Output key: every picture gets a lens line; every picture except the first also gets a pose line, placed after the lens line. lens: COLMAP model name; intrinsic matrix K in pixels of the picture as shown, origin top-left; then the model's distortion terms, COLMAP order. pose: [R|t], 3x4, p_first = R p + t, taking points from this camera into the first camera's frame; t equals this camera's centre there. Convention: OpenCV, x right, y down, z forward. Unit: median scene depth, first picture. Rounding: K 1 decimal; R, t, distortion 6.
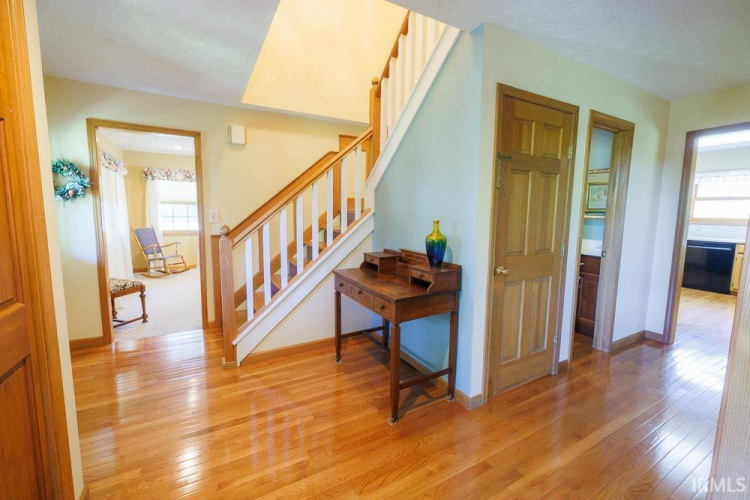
lens RADIAL K [[314.6, 0, 375.5], [0, 314.6, 248.8], [0, 0, 1]] dist [0.000123, 0.000515]
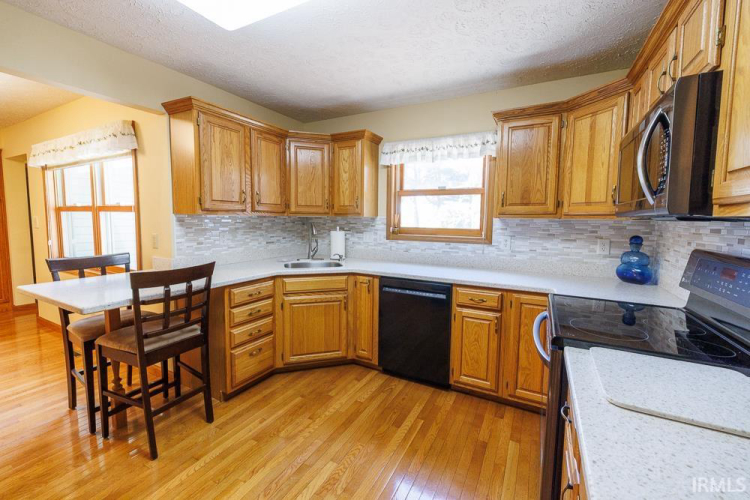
lens RADIAL K [[314.6, 0, 375.1], [0, 314.6, 246.8], [0, 0, 1]] dist [0.000123, 0.000515]
pose [[0.846581, -0.042032, 0.530598, 0.777353], [0.053382, 0.998556, -0.006070, -0.072962], [-0.529577, 0.033463, 0.847602, 0.643046]]
